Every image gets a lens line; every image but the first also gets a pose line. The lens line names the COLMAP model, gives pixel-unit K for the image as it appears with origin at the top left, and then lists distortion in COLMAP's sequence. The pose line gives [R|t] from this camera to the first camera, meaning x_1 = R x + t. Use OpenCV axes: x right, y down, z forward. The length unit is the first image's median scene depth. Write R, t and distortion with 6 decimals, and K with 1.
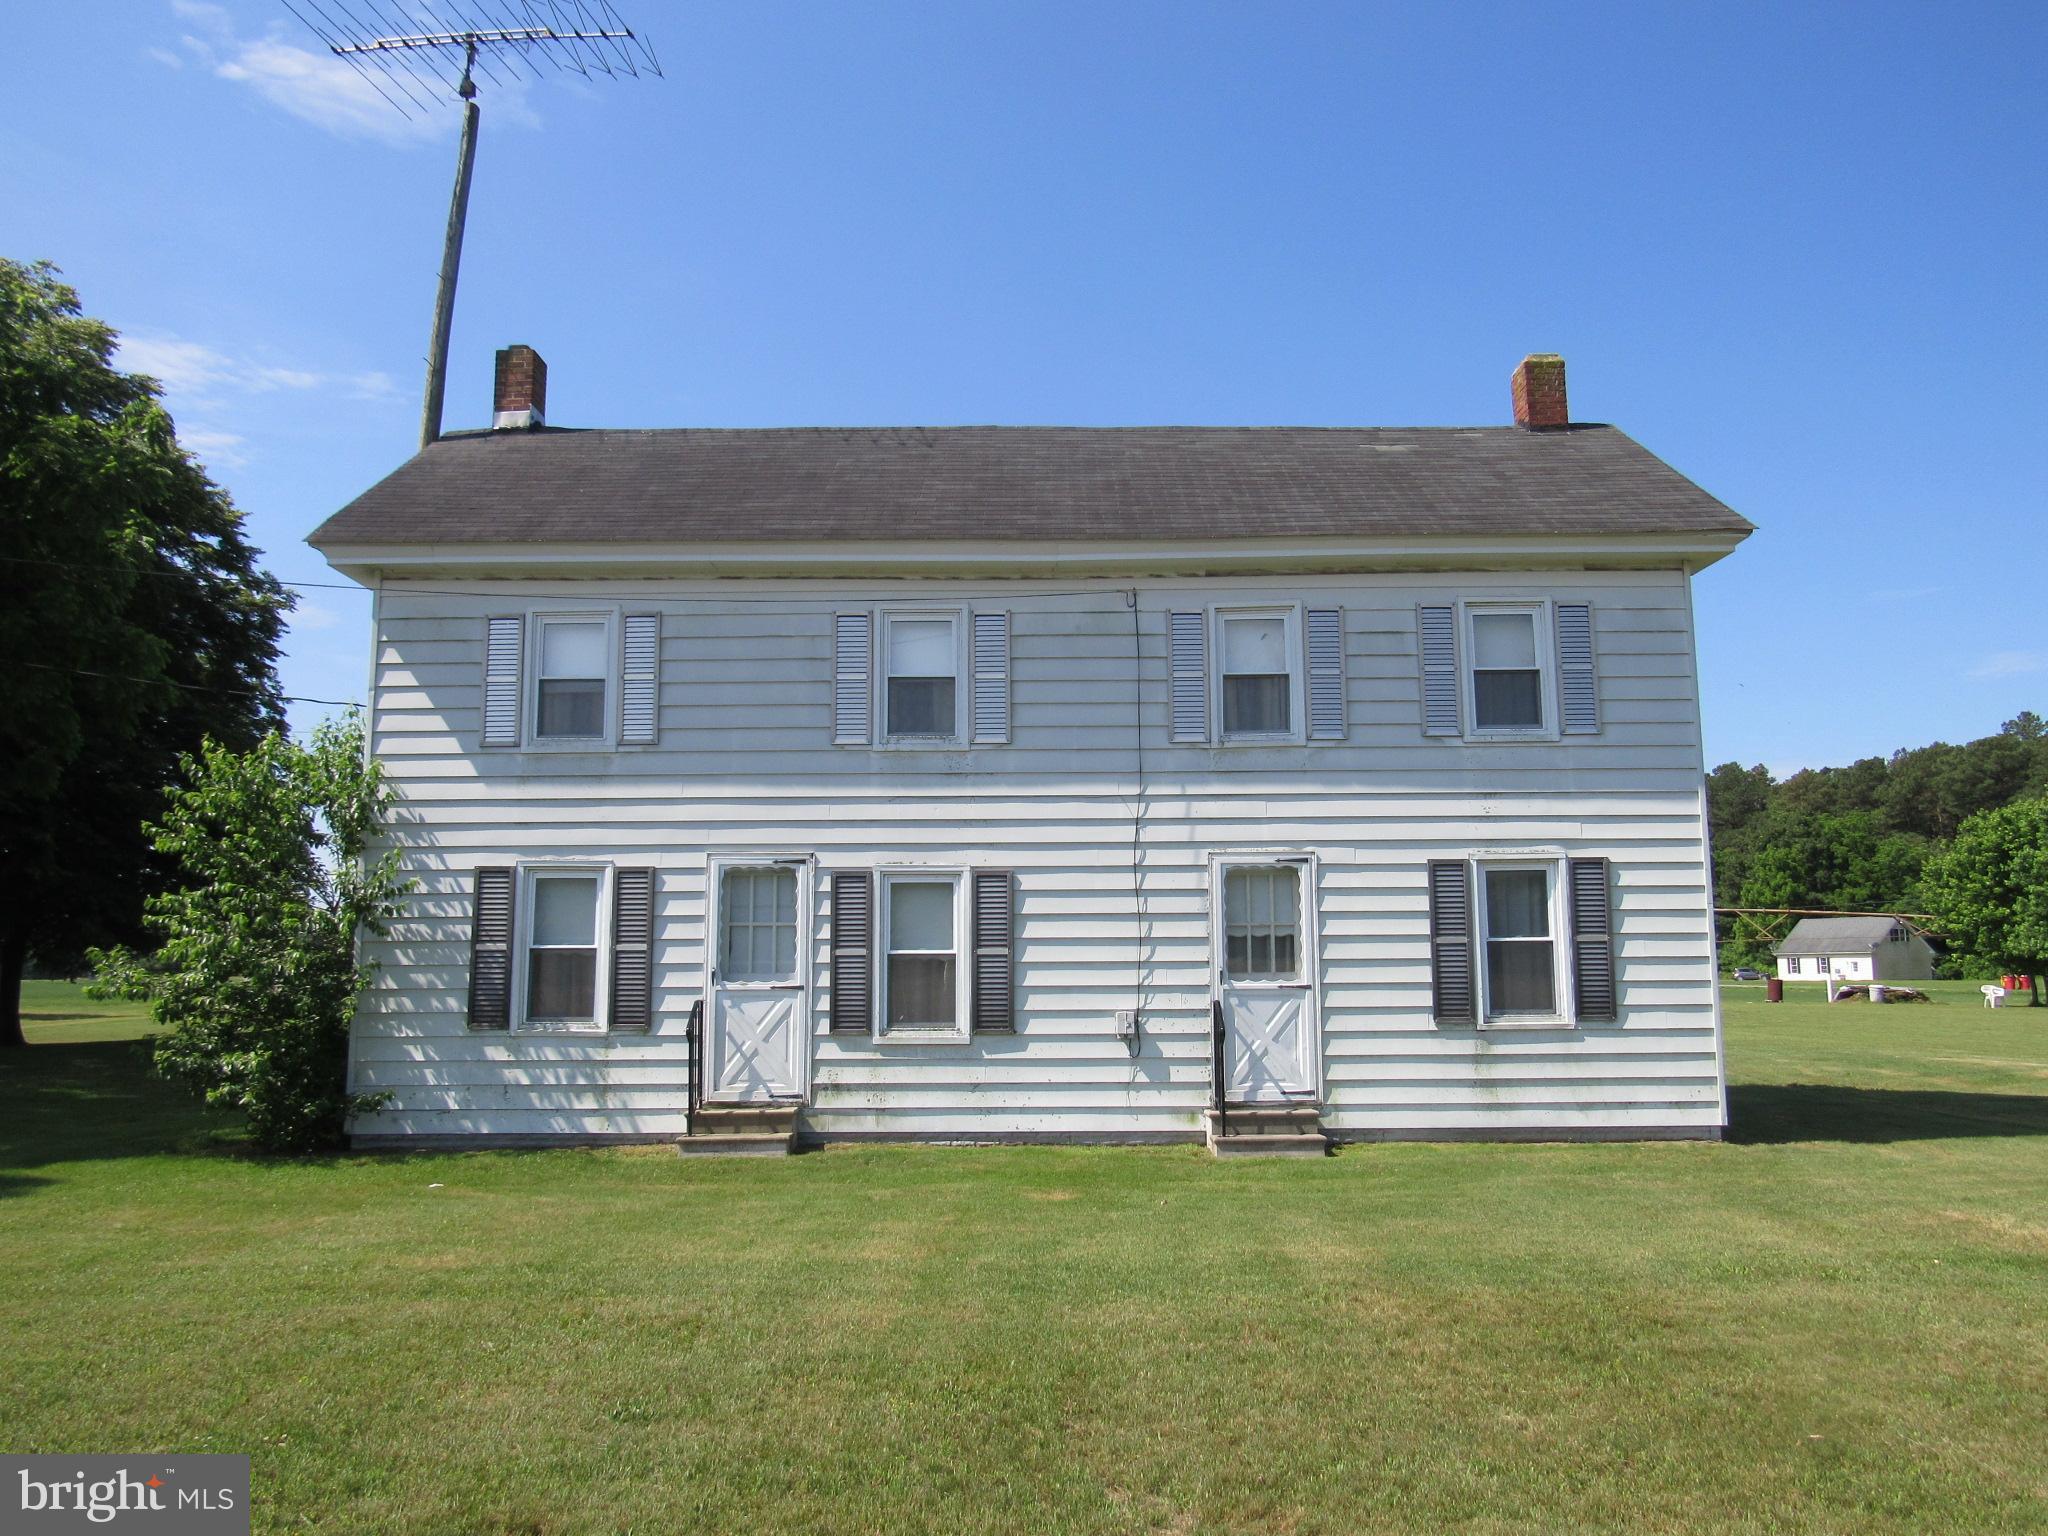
lens RADIAL K [[1447.8, 0, 1018.1], [0, 1447.8, 776.0], [0, 0, 1]] dist [-0.019514, 0.011409]
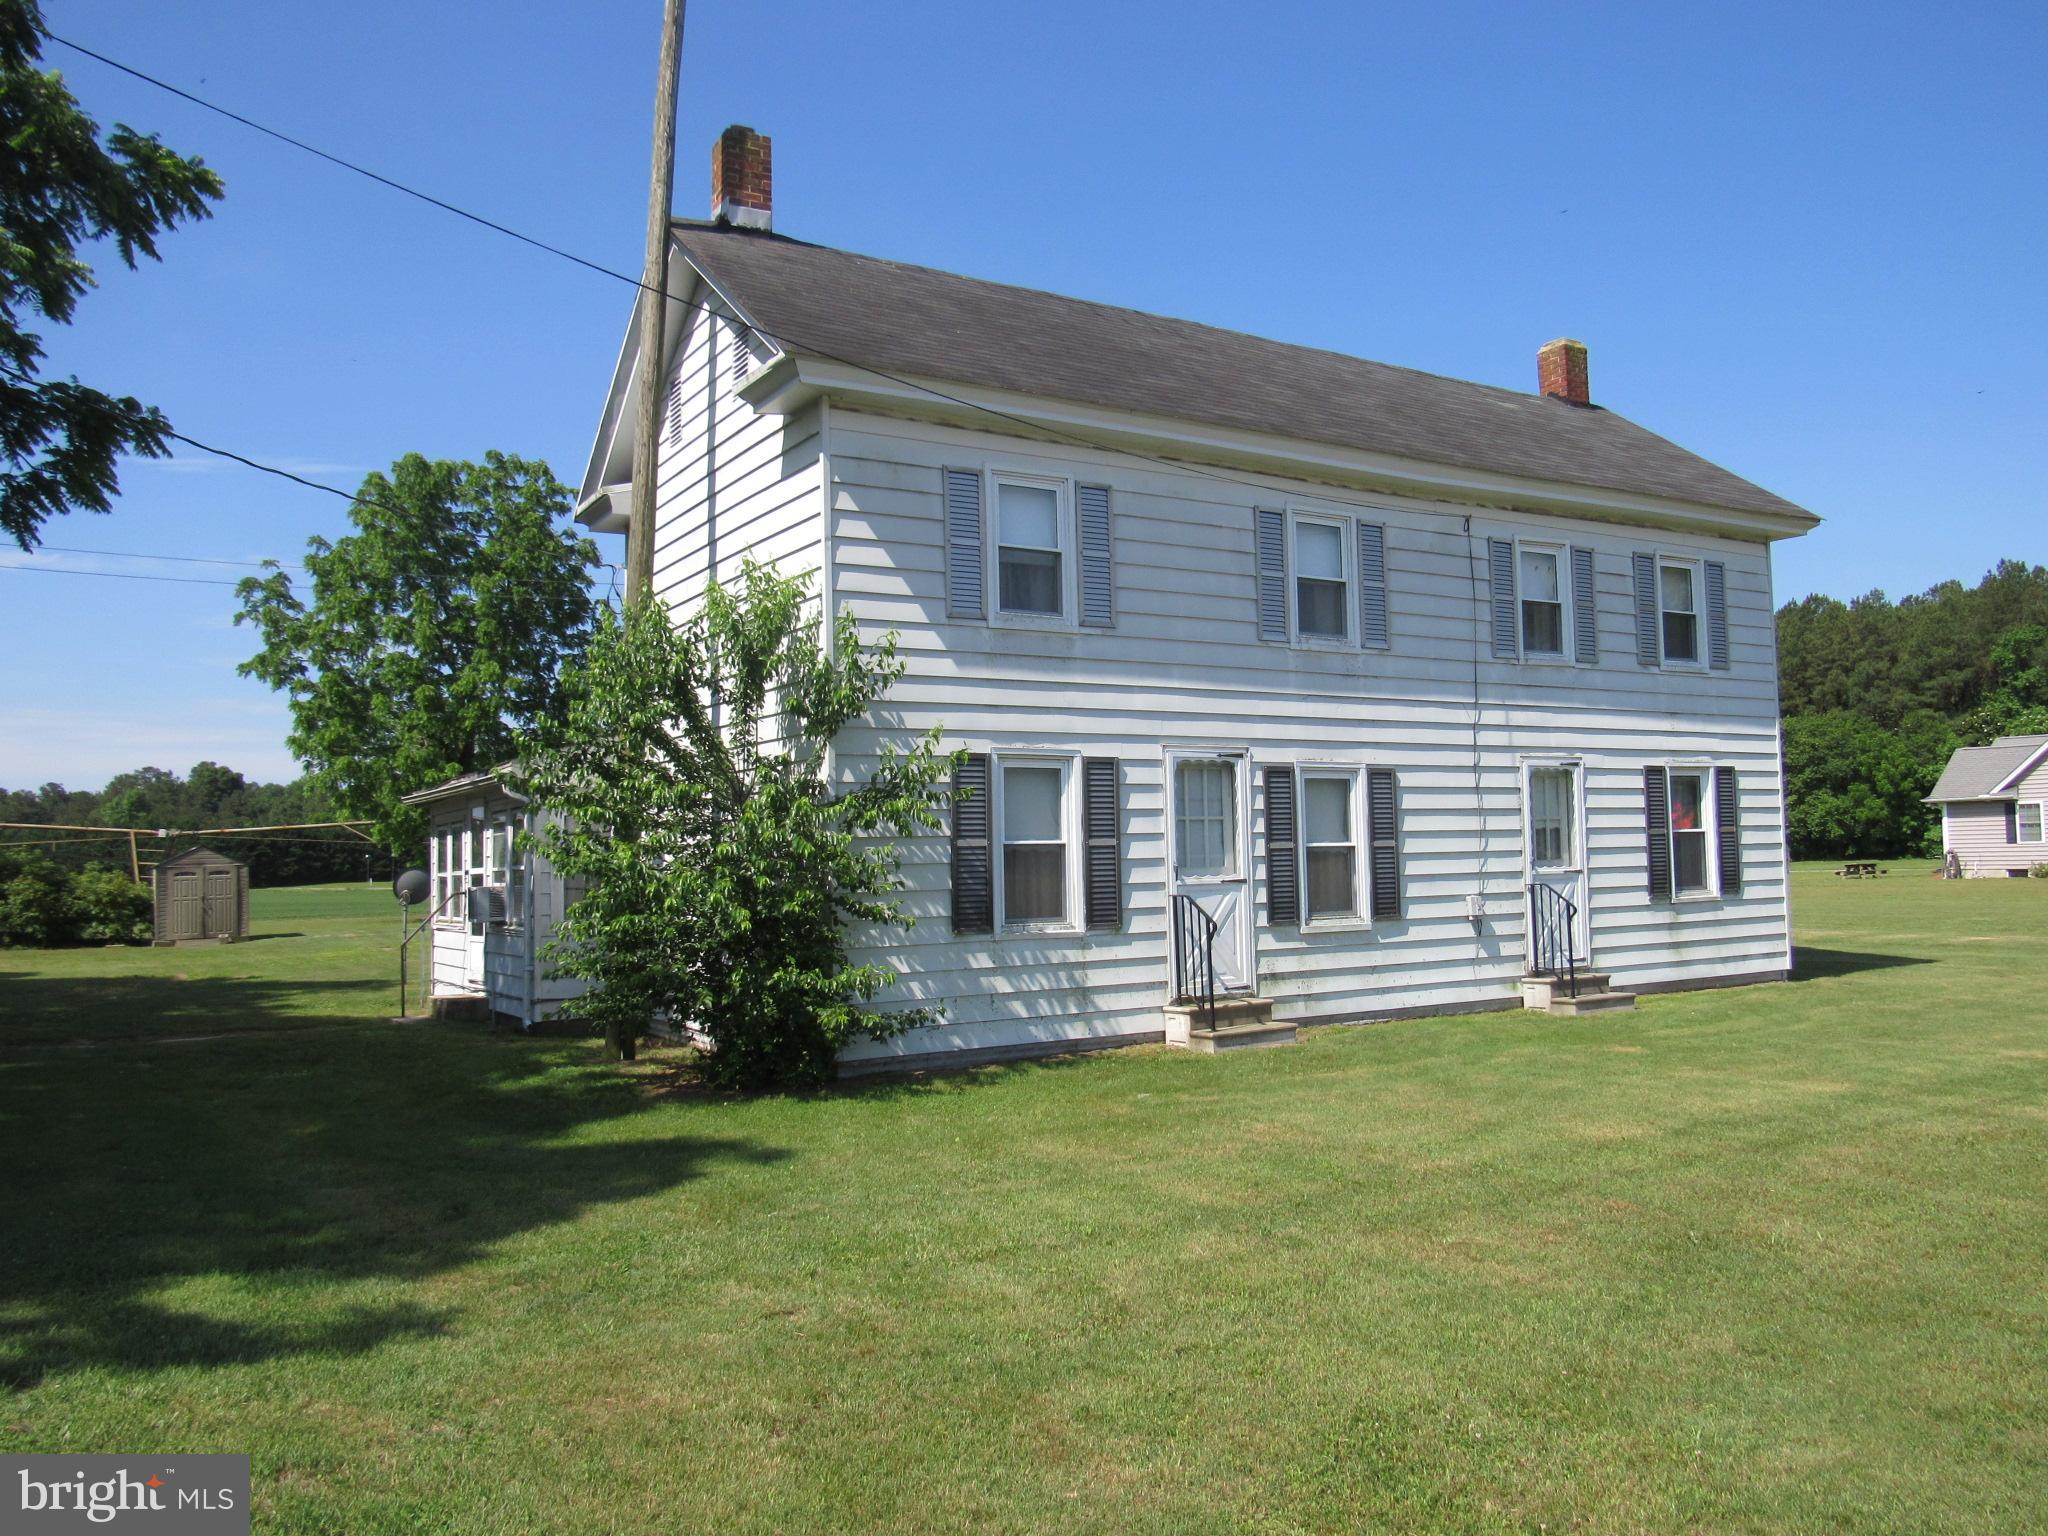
lens RADIAL K [[1553.5, 0, 1034.7], [0, 1553.5, 770.0], [0, 0, 1]] dist [-0.022364, -0.001923]
pose [[0.847924, 0.017589, 0.529826, -0.838531], [-0.052402, 0.997336, 0.050753, 0.022083], [-0.527522, -0.070799, 0.846586, 0.166456]]
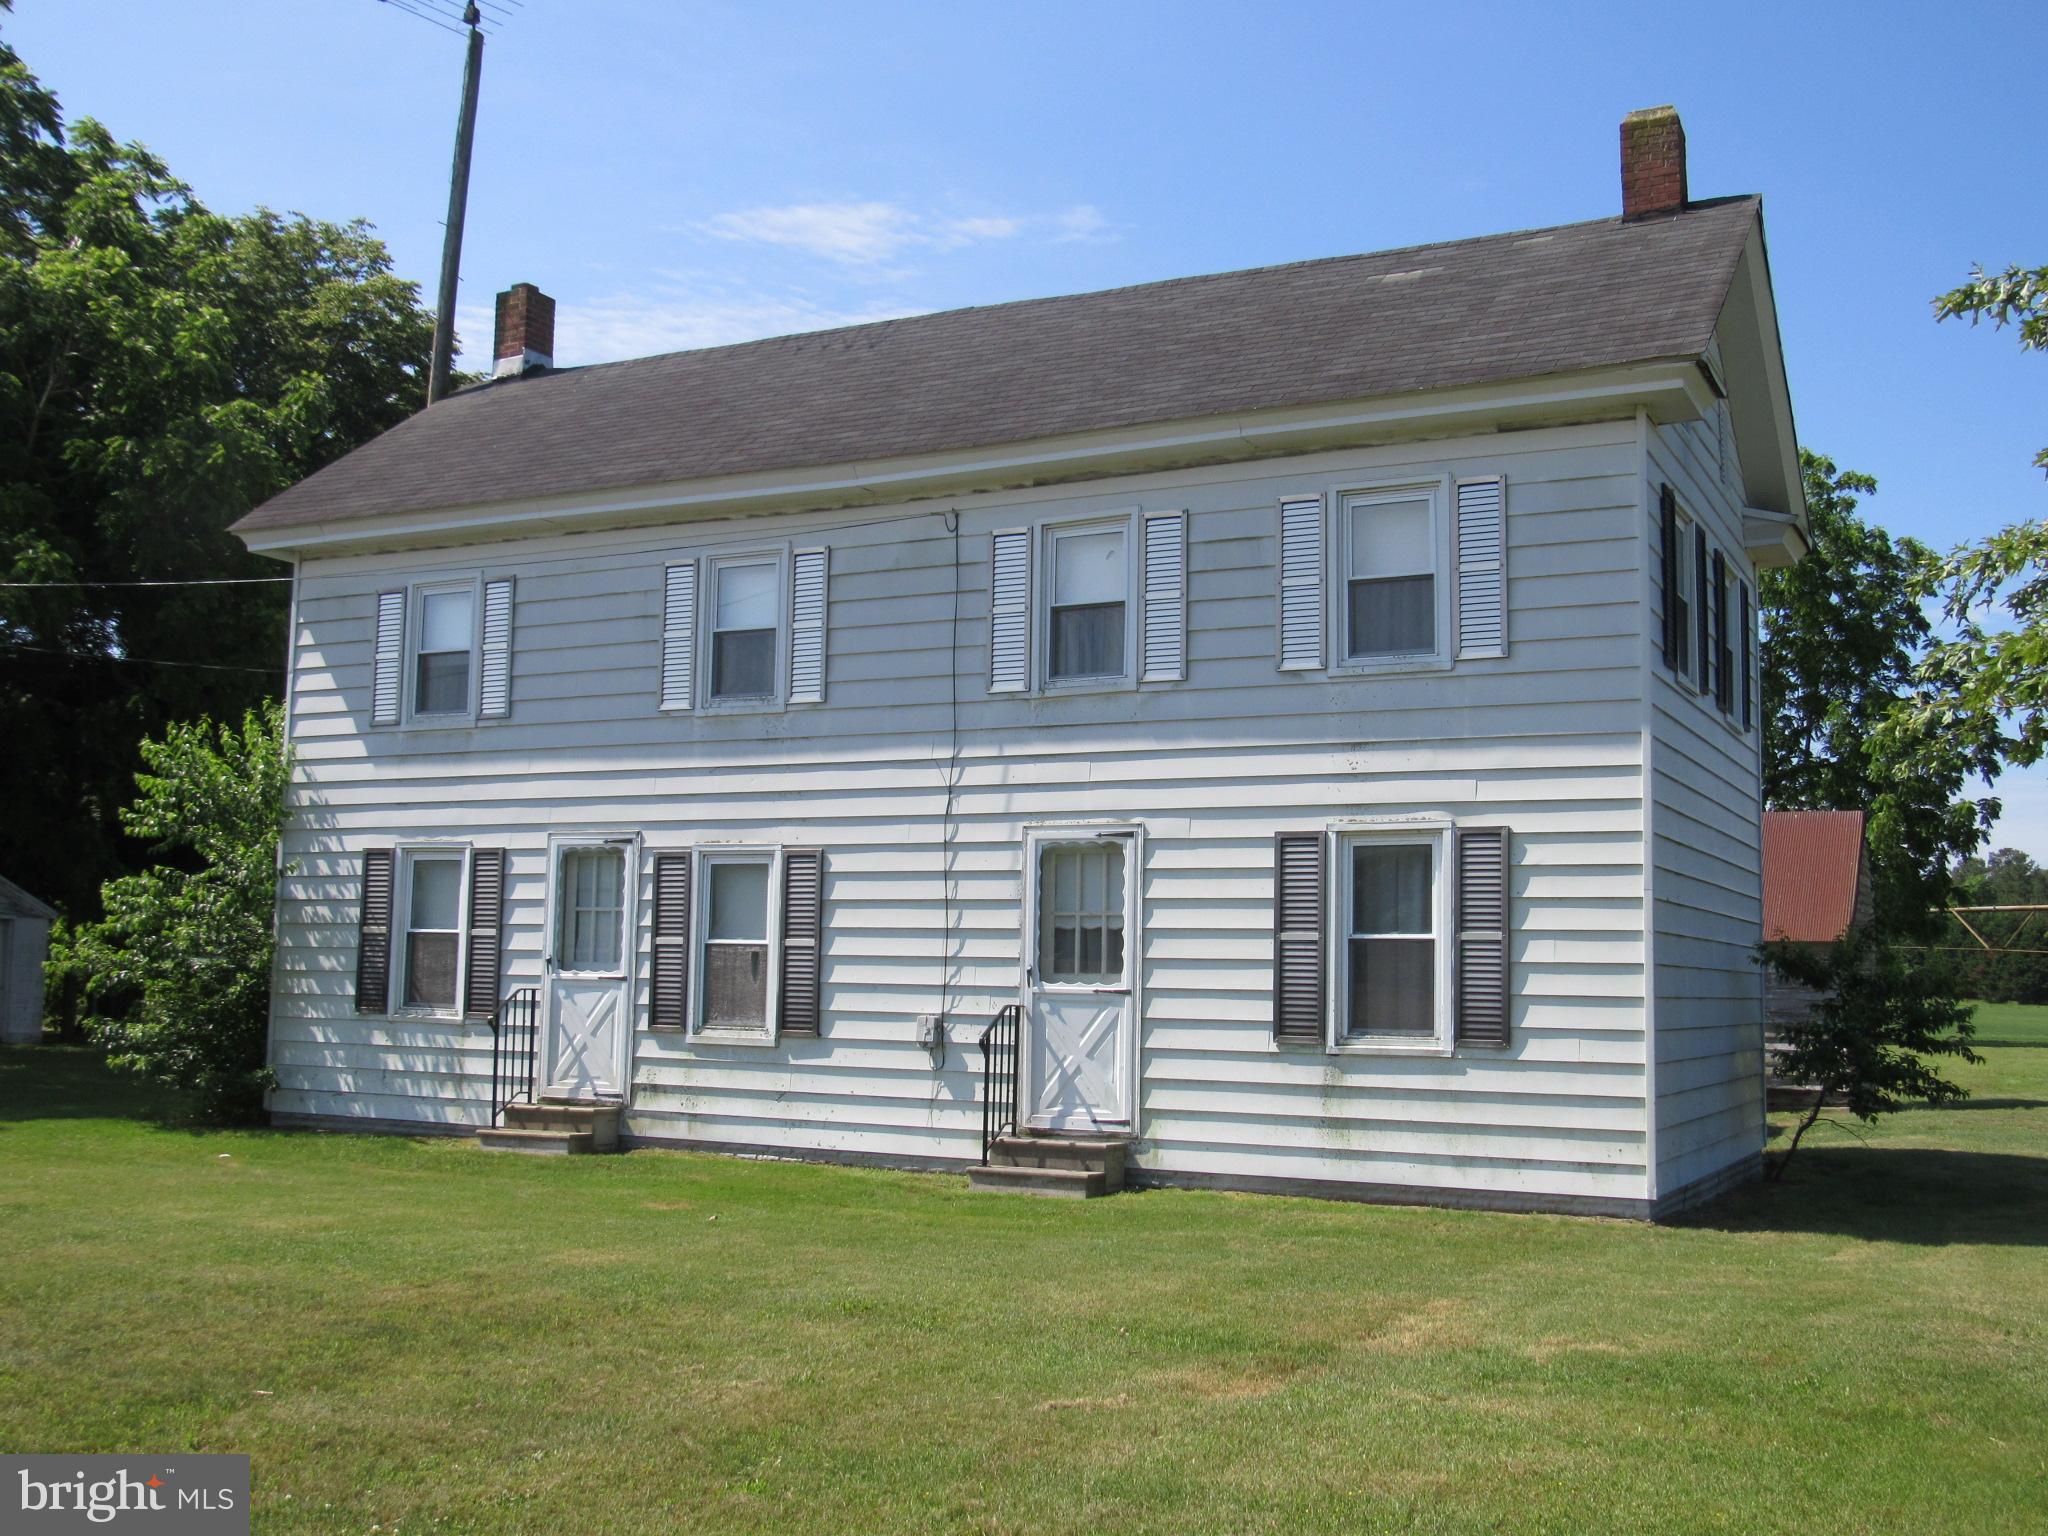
lens RADIAL K [[2027.4, 0, 1022.7], [0, 2027.4, 763.4], [0, 0, 1]] dist [-0.046726, 0.000000]
pose [[0.892377, -0.025446, -0.450573, 0.648312], [0.038009, 0.999099, 0.018855, -0.004281], [0.449688, -0.033952, 0.892540, -0.024420]]
